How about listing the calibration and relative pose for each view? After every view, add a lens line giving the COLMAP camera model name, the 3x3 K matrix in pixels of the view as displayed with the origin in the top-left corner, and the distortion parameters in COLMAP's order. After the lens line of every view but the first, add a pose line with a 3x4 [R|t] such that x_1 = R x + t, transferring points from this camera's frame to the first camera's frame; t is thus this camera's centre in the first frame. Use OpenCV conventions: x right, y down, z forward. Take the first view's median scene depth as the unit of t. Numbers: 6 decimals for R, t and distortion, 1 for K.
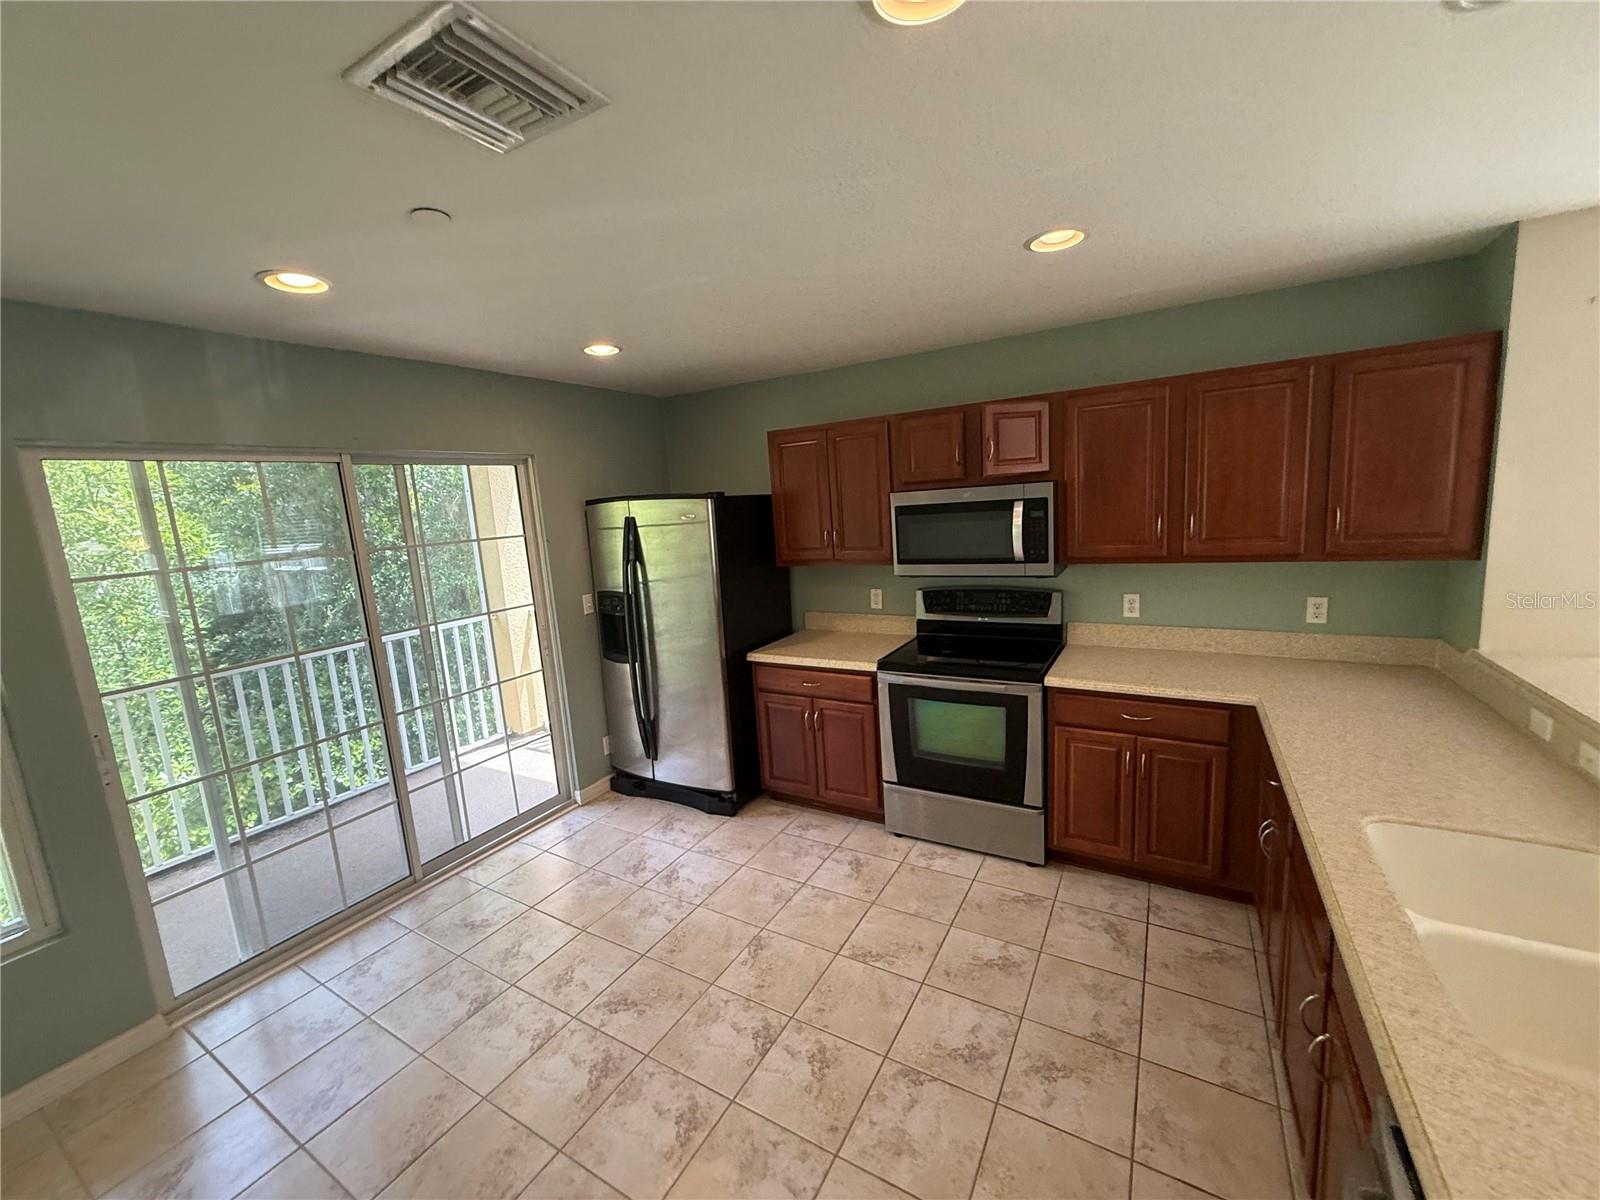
lens RADIAL K [[635.1, 0, 795.7], [0, 635.1, 598.7], [0, 0, 1]] dist [0.001561, 0.000115]
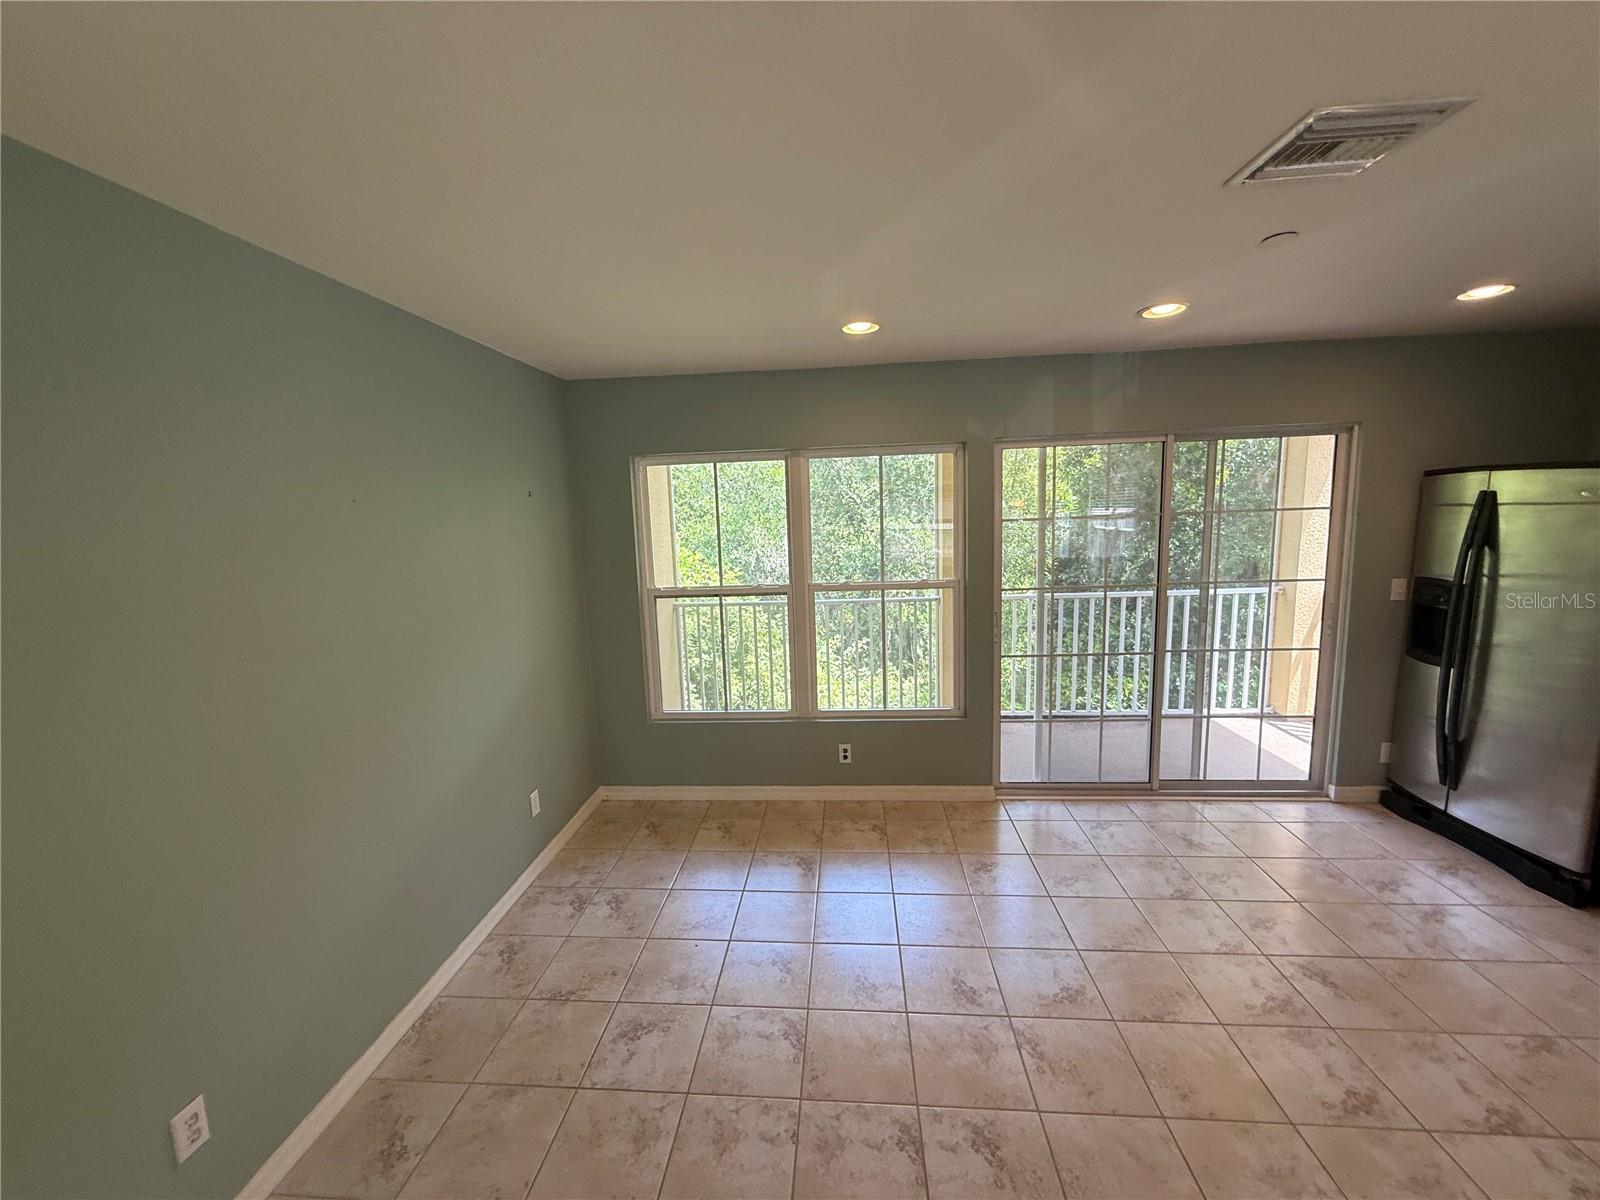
lens RADIAL K [[635.1, 0, 795.7], [0, 635.1, 598.7], [0, 0, 1]] dist [0.001561, 0.000115]
pose [[0.432914, 0.174441, -0.884396, 0.098326], [-0.133430, 0.982690, 0.128514, 0.020056], [0.891505, 0.062370, 0.448696, -0.145638]]
